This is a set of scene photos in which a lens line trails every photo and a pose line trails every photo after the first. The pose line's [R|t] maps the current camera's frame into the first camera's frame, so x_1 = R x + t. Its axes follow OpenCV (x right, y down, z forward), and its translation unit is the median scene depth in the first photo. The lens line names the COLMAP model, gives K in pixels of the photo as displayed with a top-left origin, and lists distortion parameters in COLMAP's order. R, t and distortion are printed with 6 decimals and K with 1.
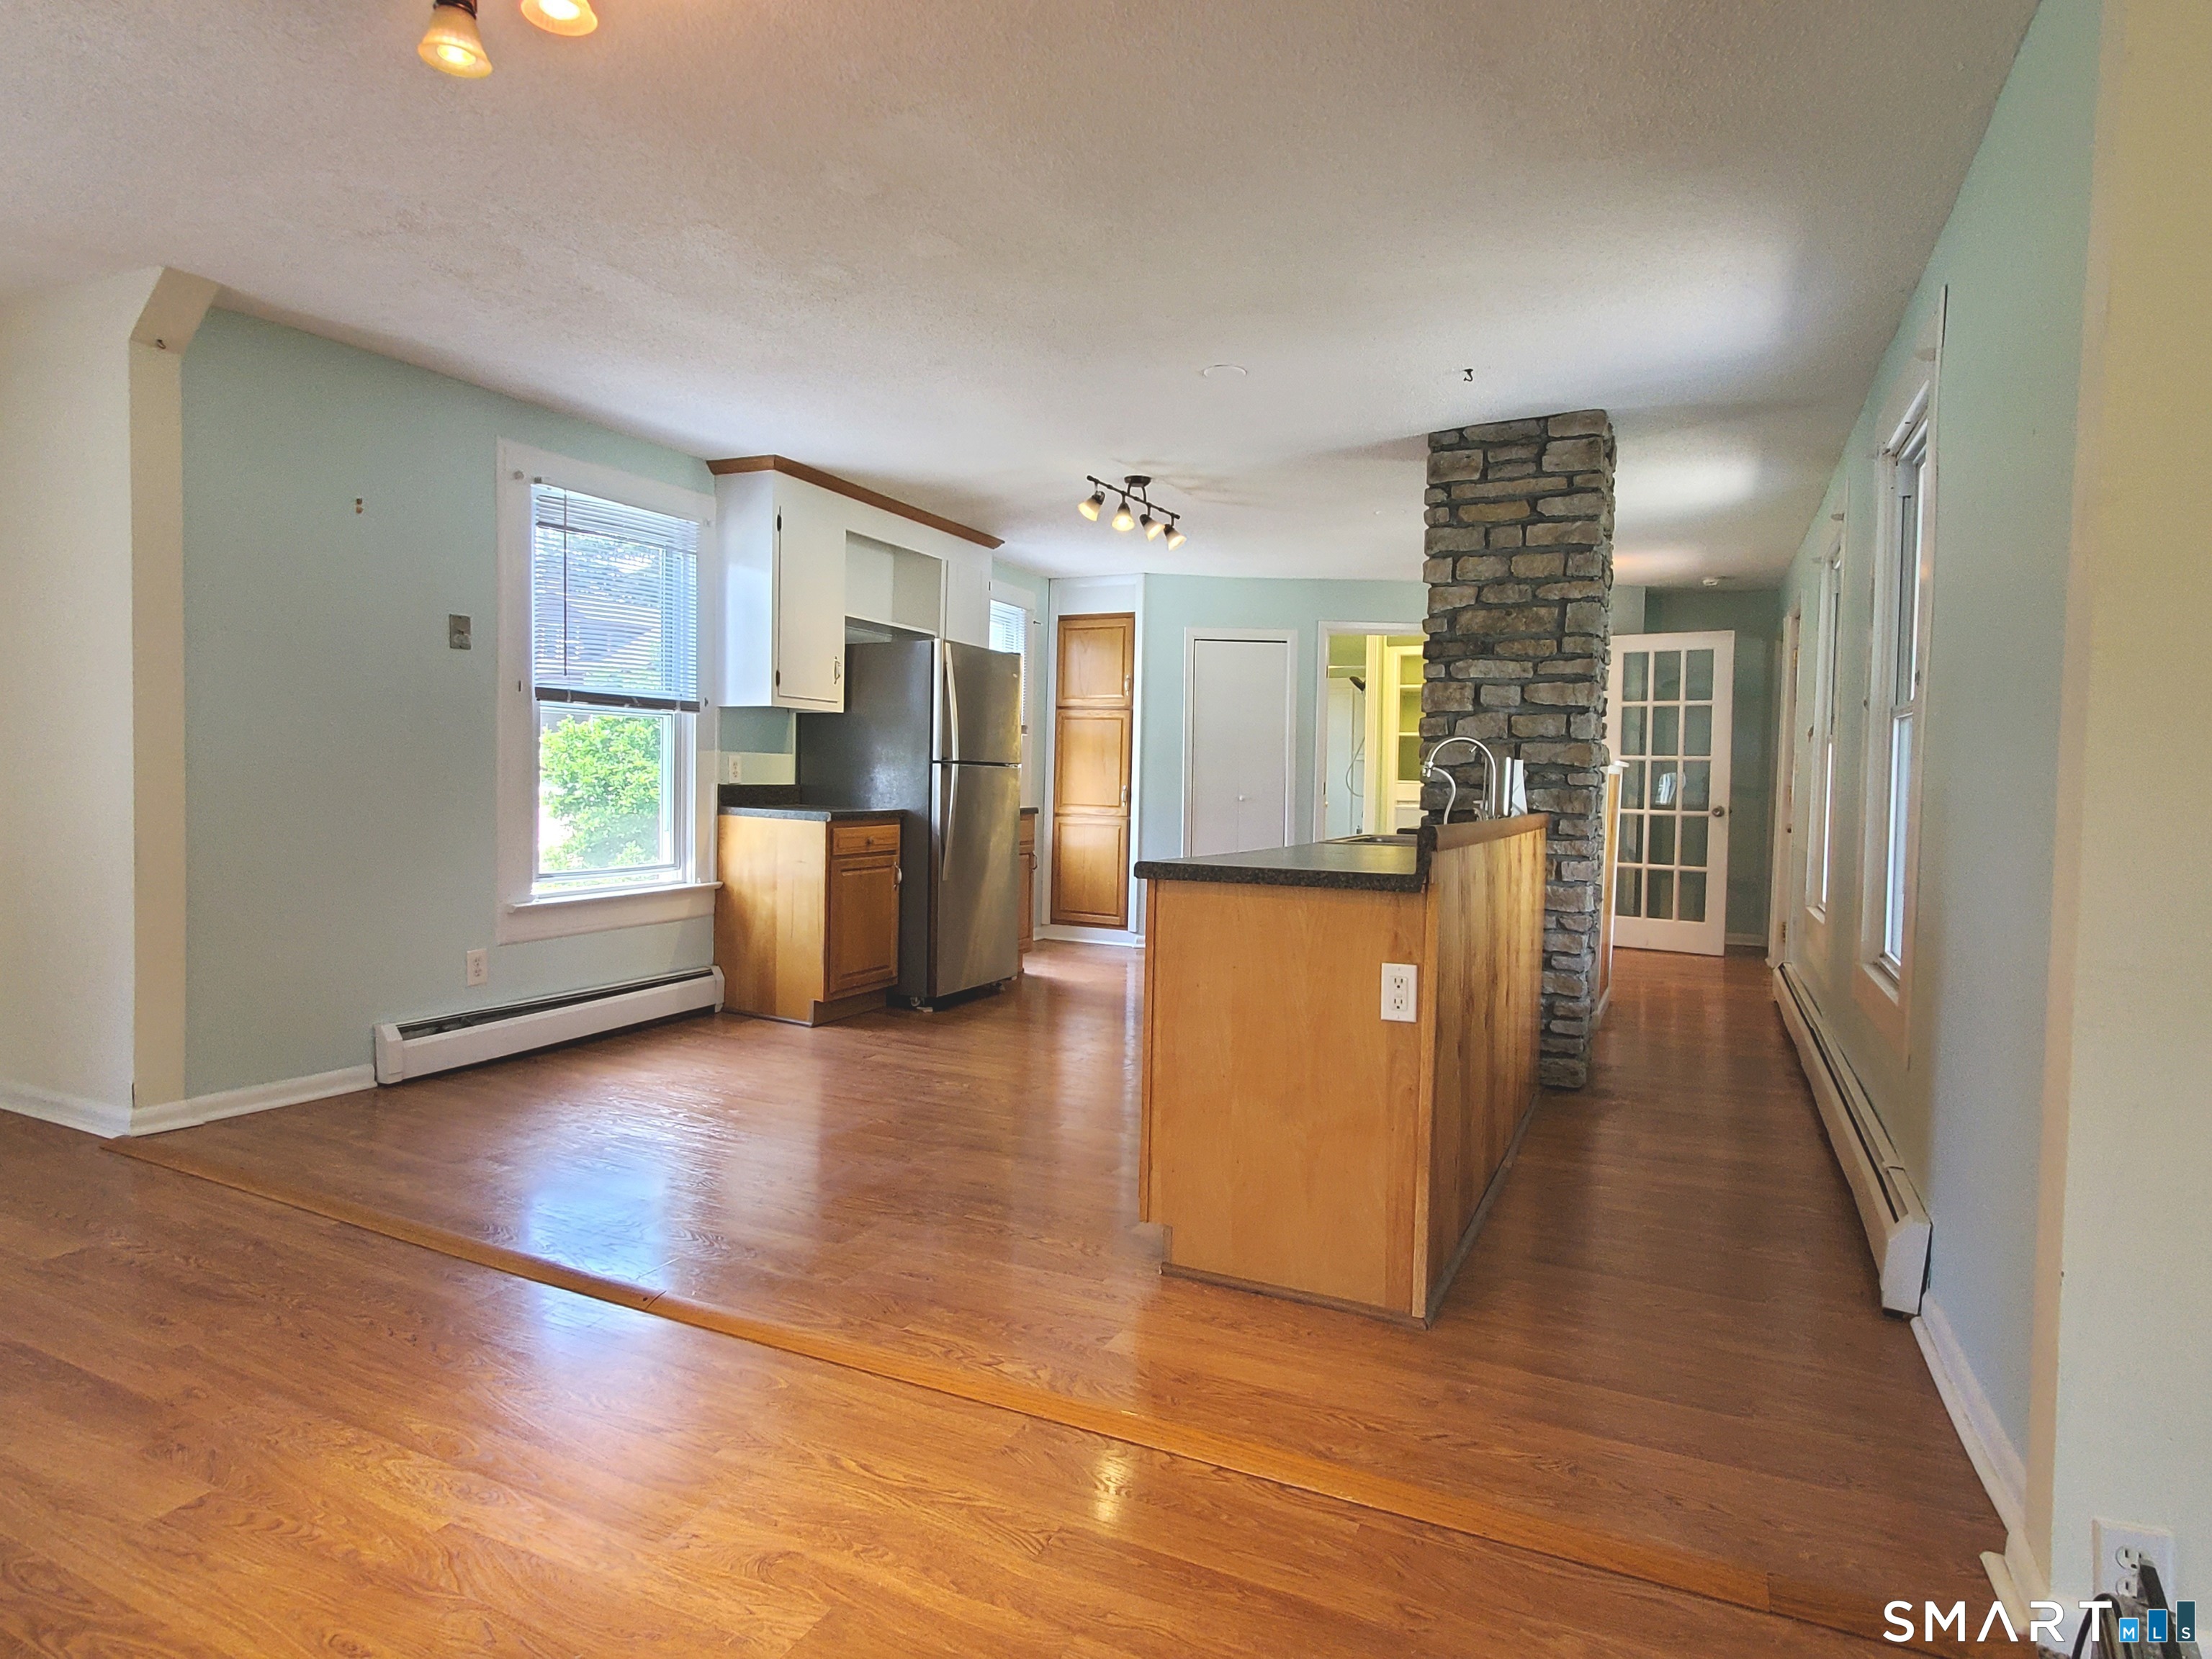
lens RADIAL K [[1248.8, 0, 1098.6], [0, 1248.8, 818.4], [0, 0, 1]] dist [-0.008378, 0.006741]
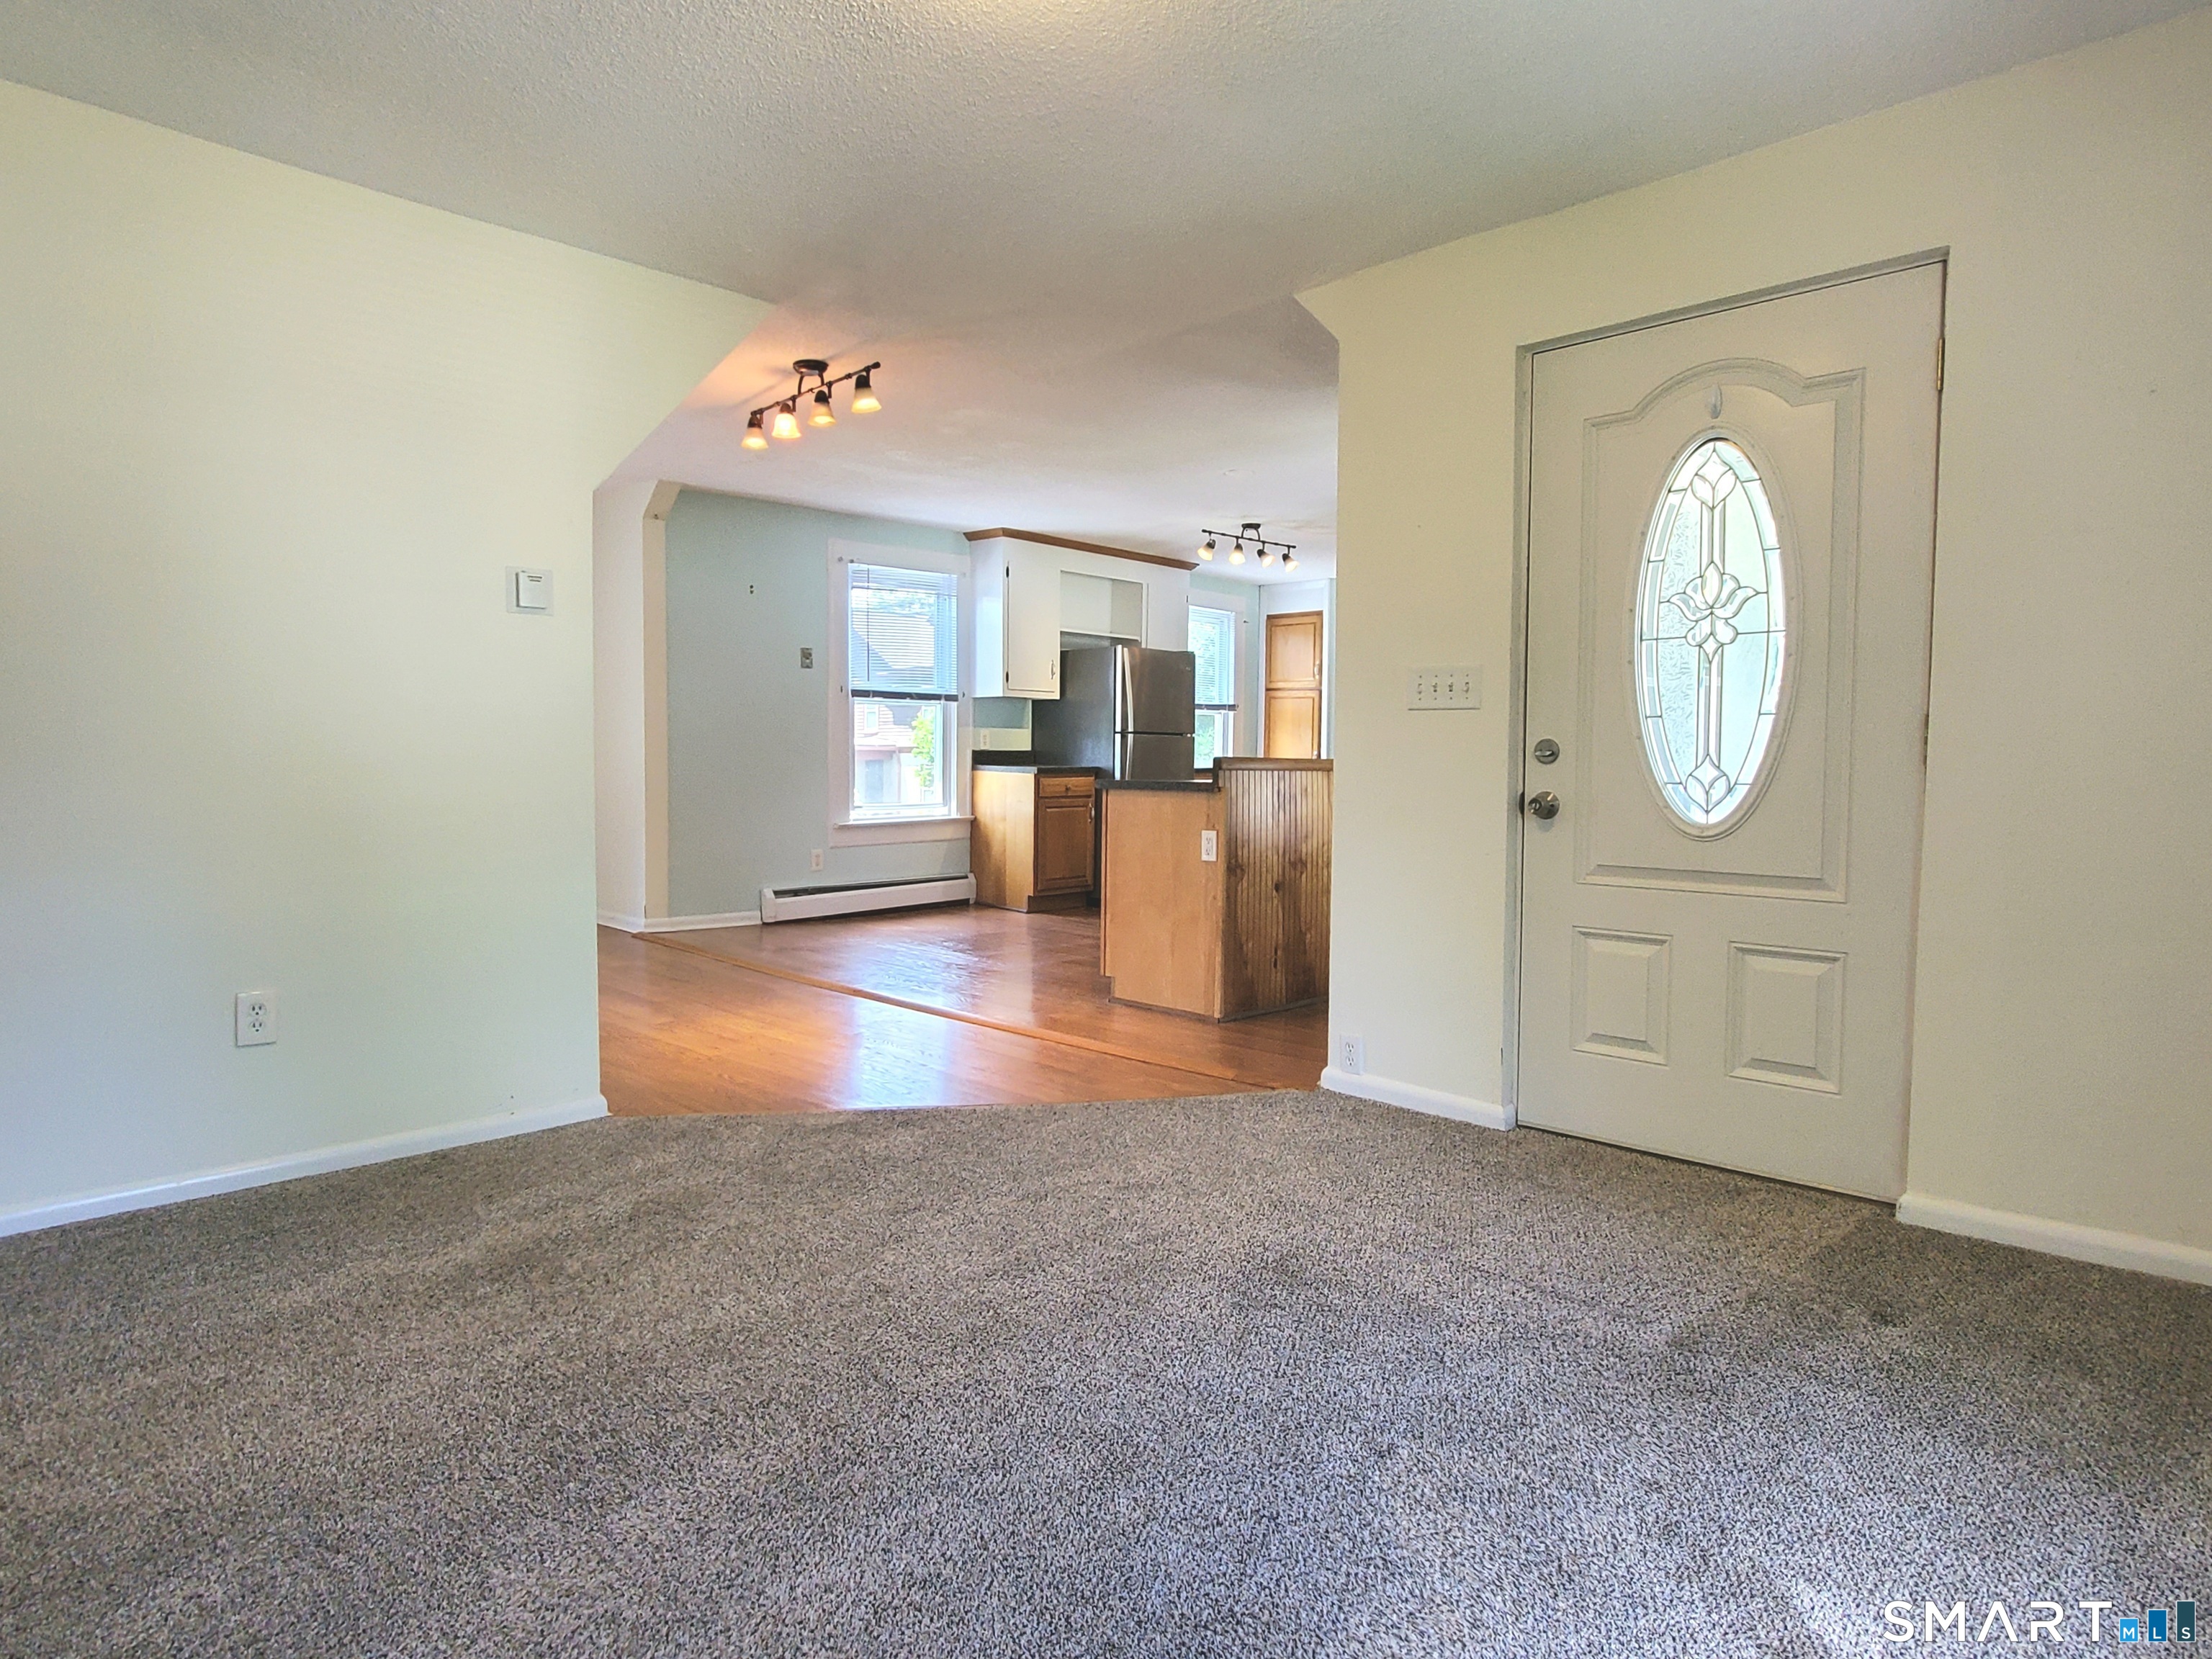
lens RADIAL K [[1248.8, 0, 1048.5], [0, 1248.8, 818.4], [0, 0, 1]] dist [-0.008378, 0.006741]
pose [[0.942358, 0.007908, -0.334512, 0.284485], [-0.002497, 0.999859, 0.016604, 0.029879], [0.334596, -0.014812, 0.942245, -0.378350]]
